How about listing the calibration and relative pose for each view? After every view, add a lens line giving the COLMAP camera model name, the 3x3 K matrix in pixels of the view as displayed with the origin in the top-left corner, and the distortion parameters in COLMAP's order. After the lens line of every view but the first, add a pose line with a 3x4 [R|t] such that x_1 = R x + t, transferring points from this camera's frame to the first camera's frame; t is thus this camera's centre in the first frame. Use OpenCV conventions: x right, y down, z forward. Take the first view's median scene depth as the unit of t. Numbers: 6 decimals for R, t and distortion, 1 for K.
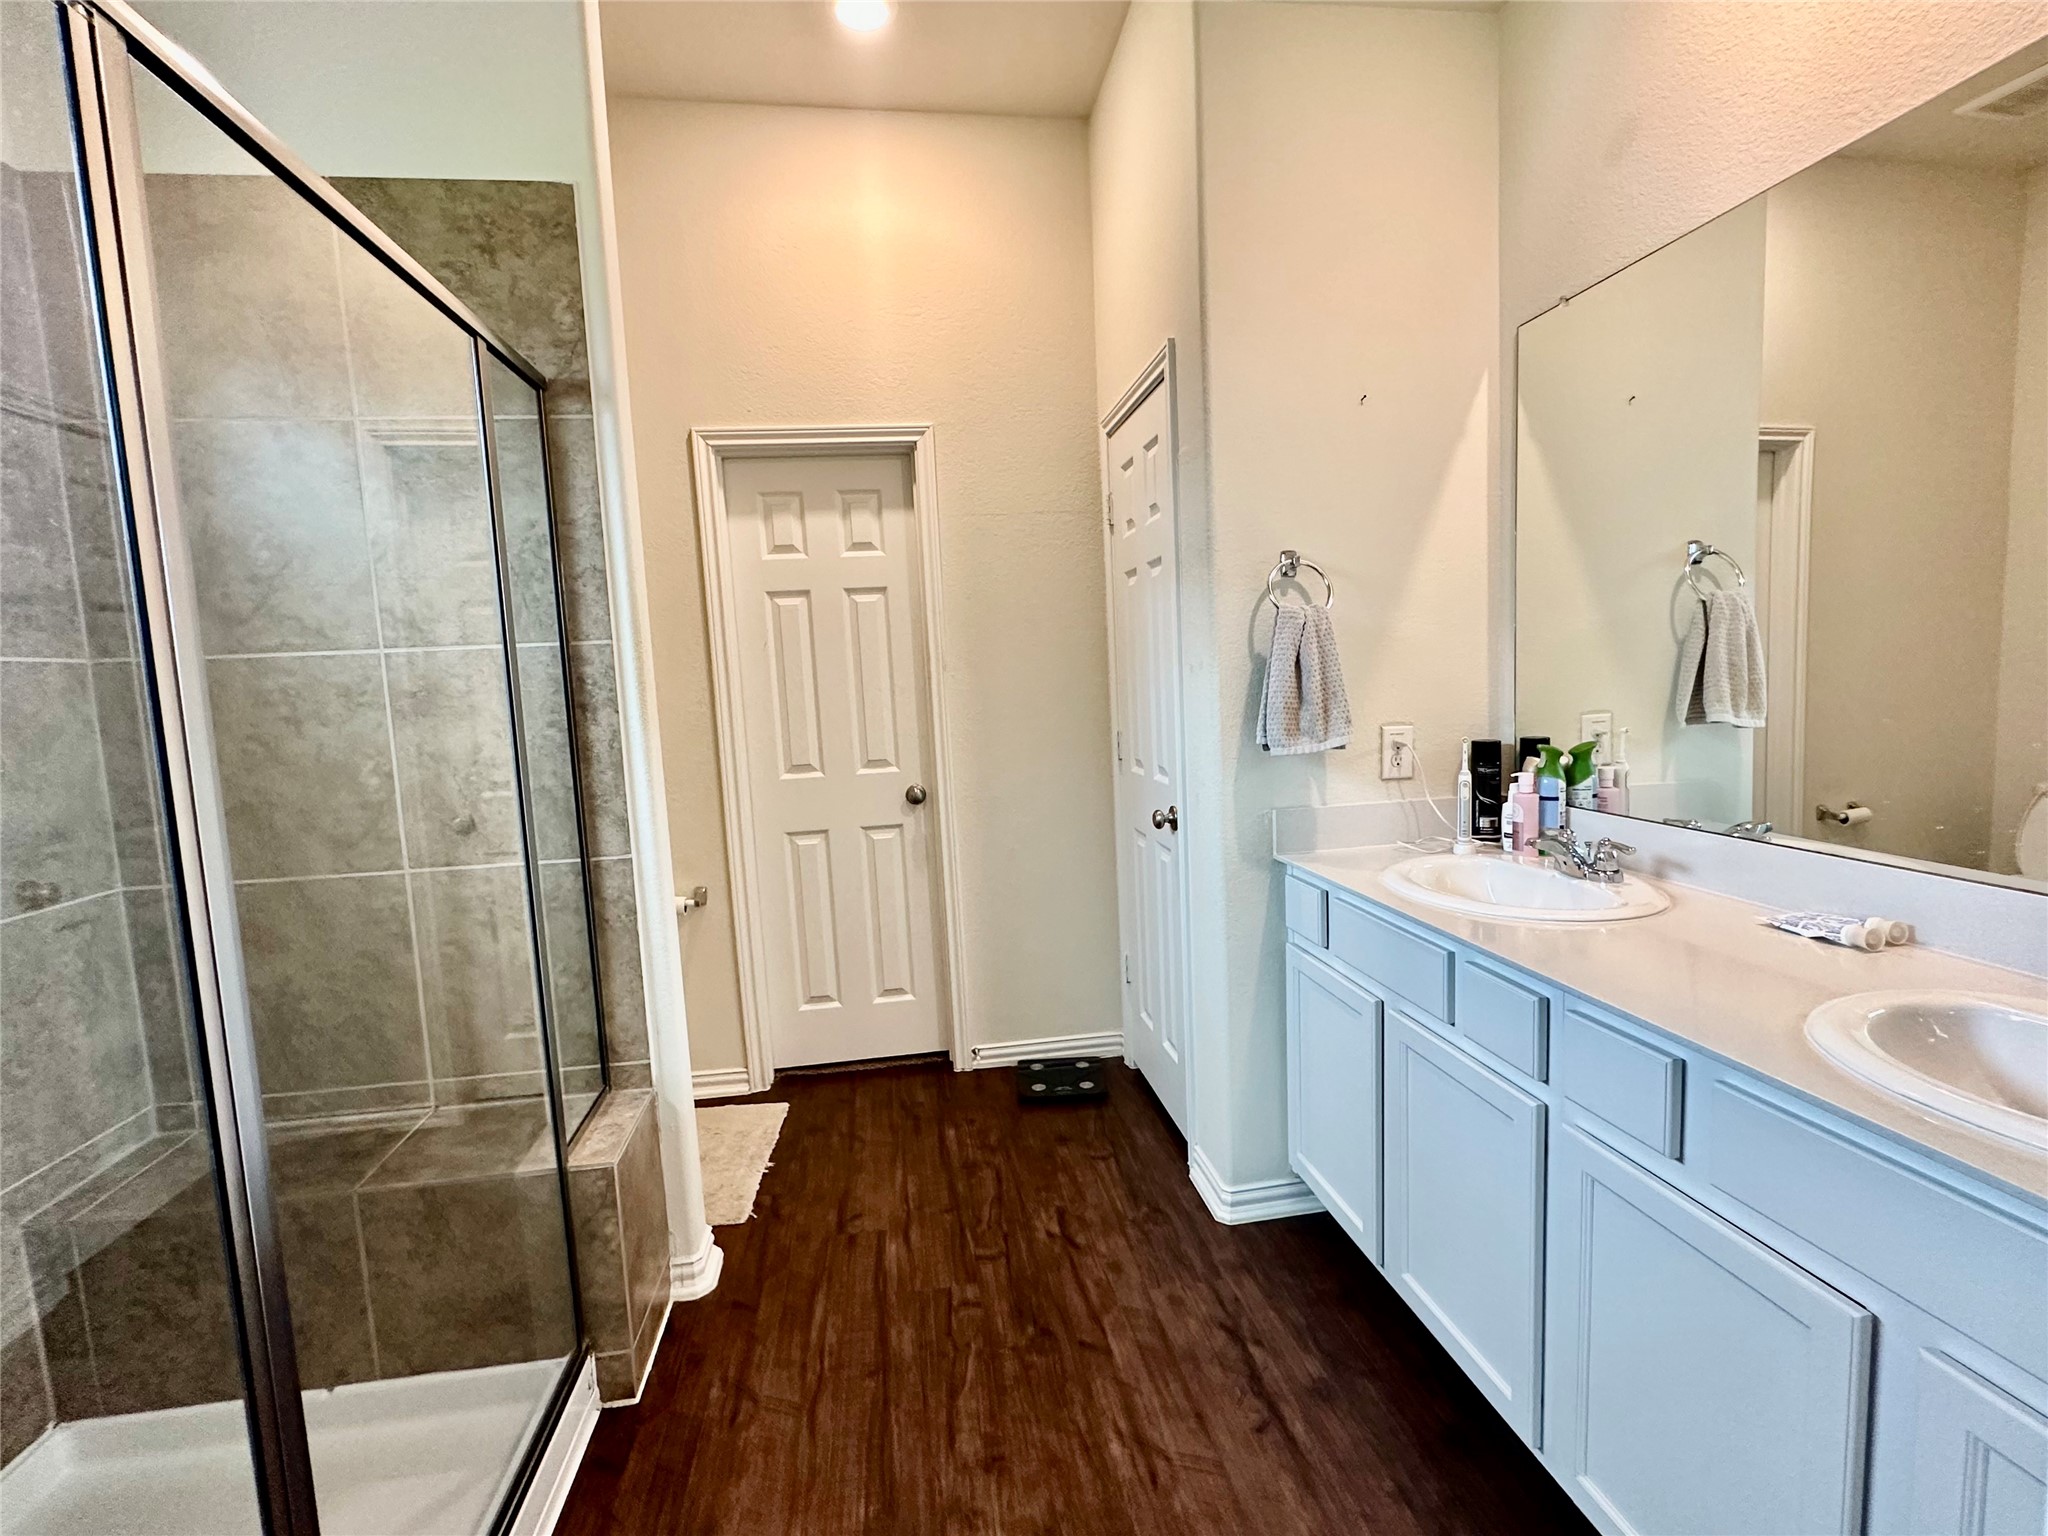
lens RADIAL K [[949.9, 0, 1022.0], [0, 949.9, 767.6], [0, 0, 1]] dist [-0.003491, 0.000467]
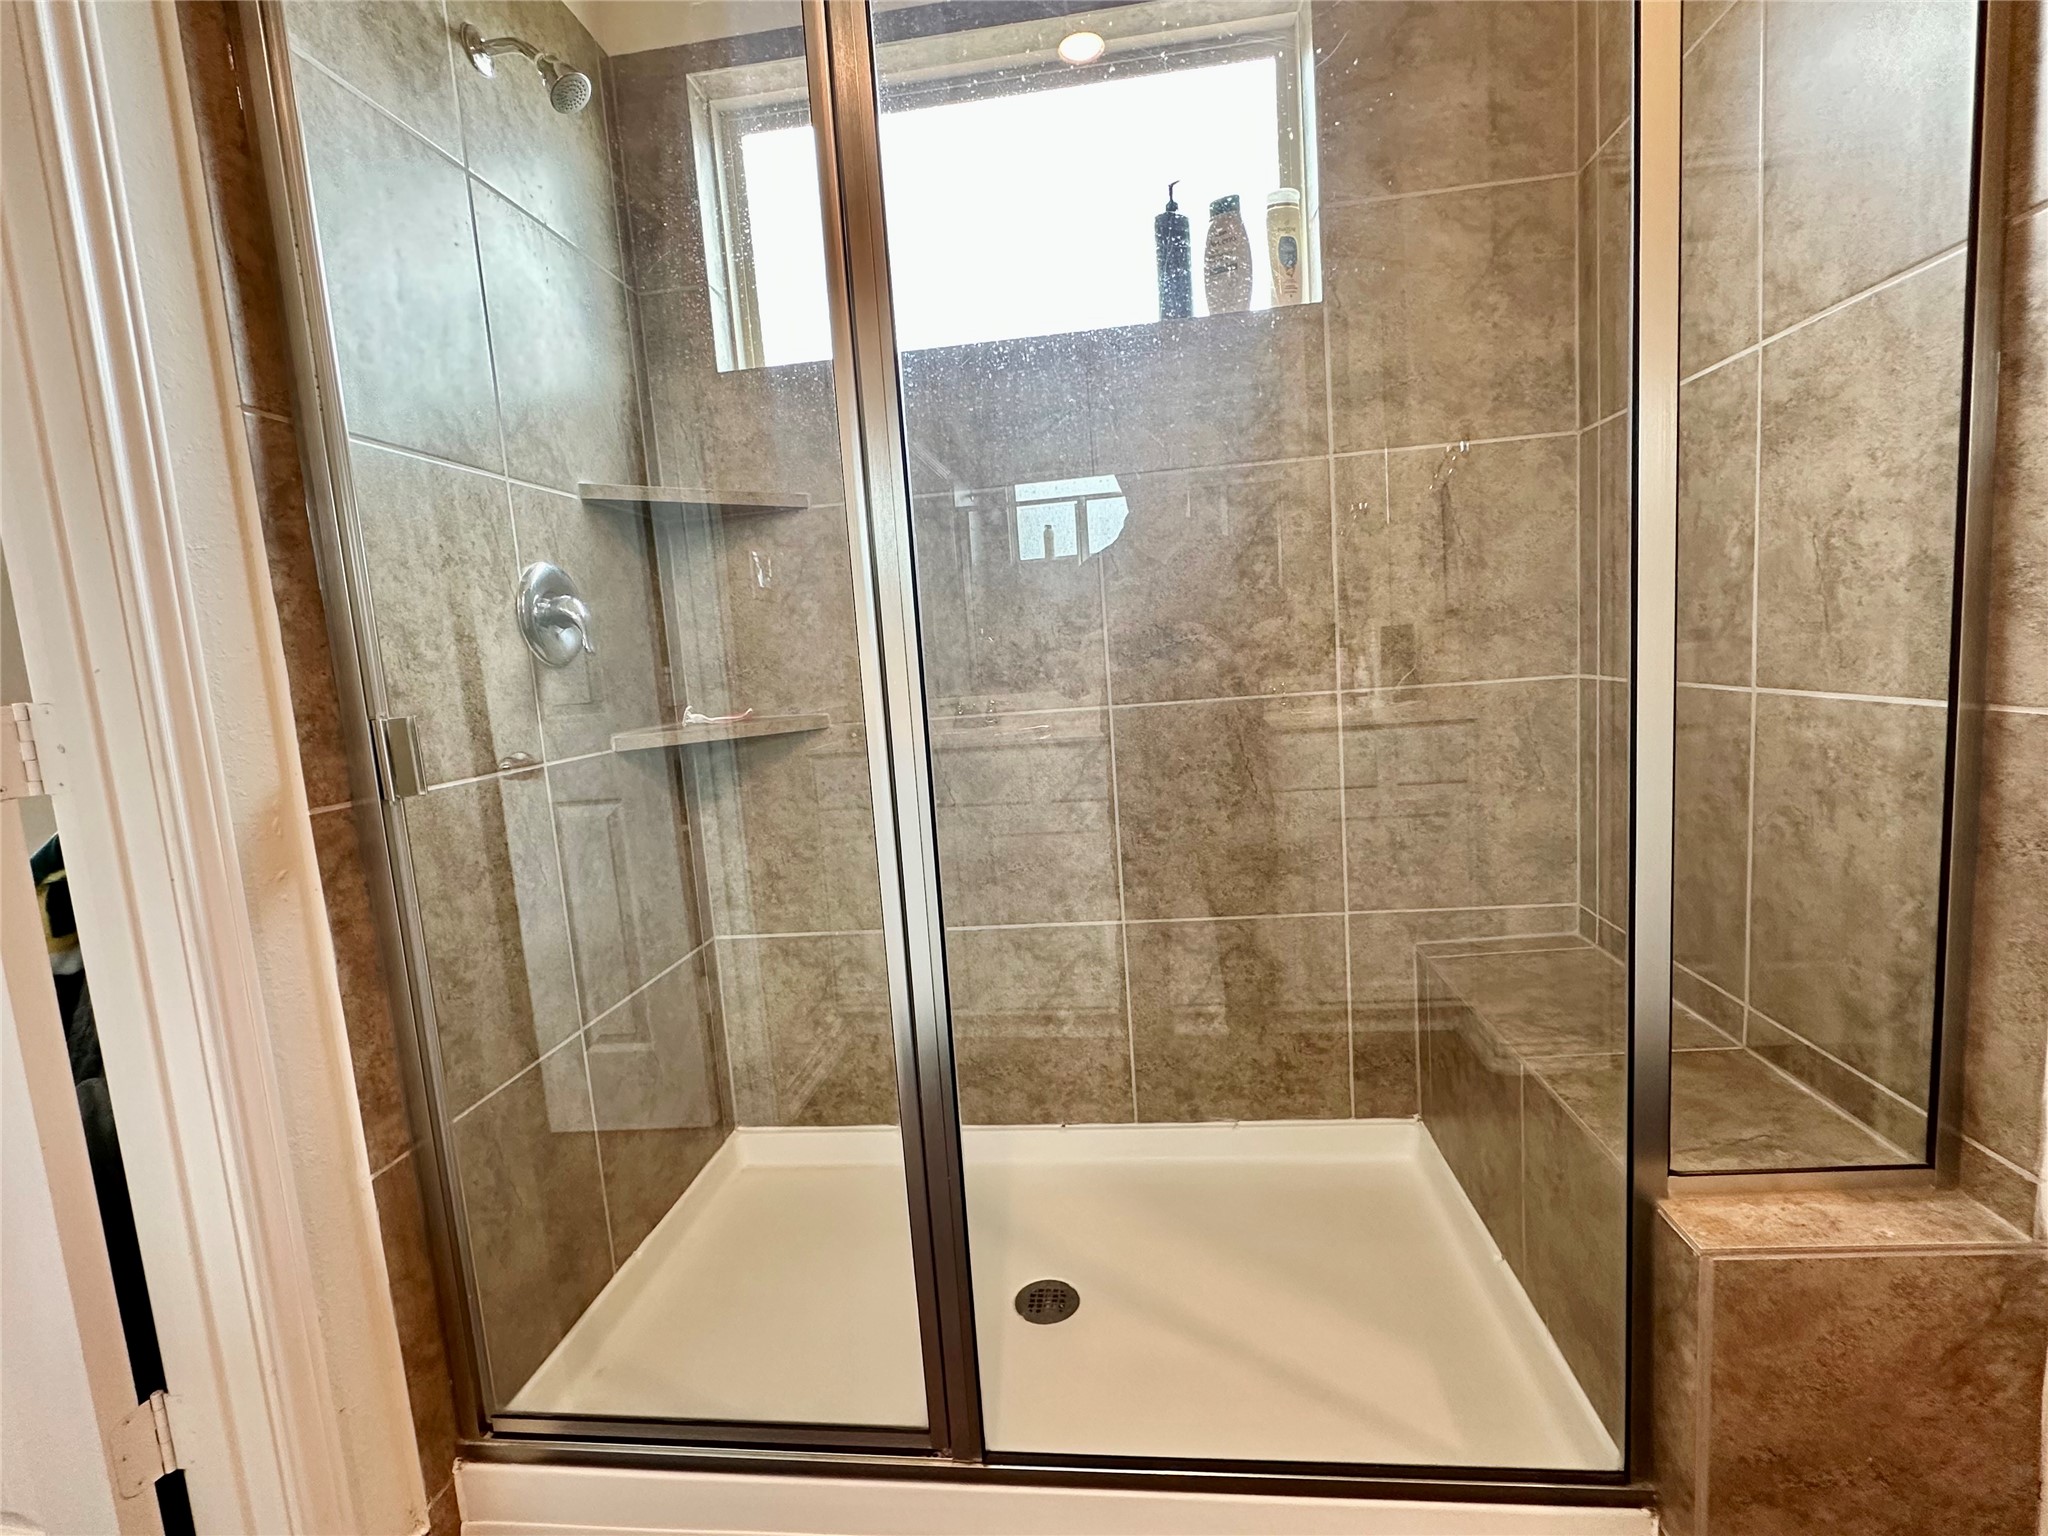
lens RADIAL K [[949.9, 0, 1023.9], [0, 949.9, 775.4], [0, 0, 1]] dist [-0.003491, 0.000467]
pose [[-0.260891, 0.183782, -0.947713, 0.125128], [-0.013843, 0.980898, 0.194028, 0.047006], [0.965269, 0.063739, -0.253364, 0.689130]]
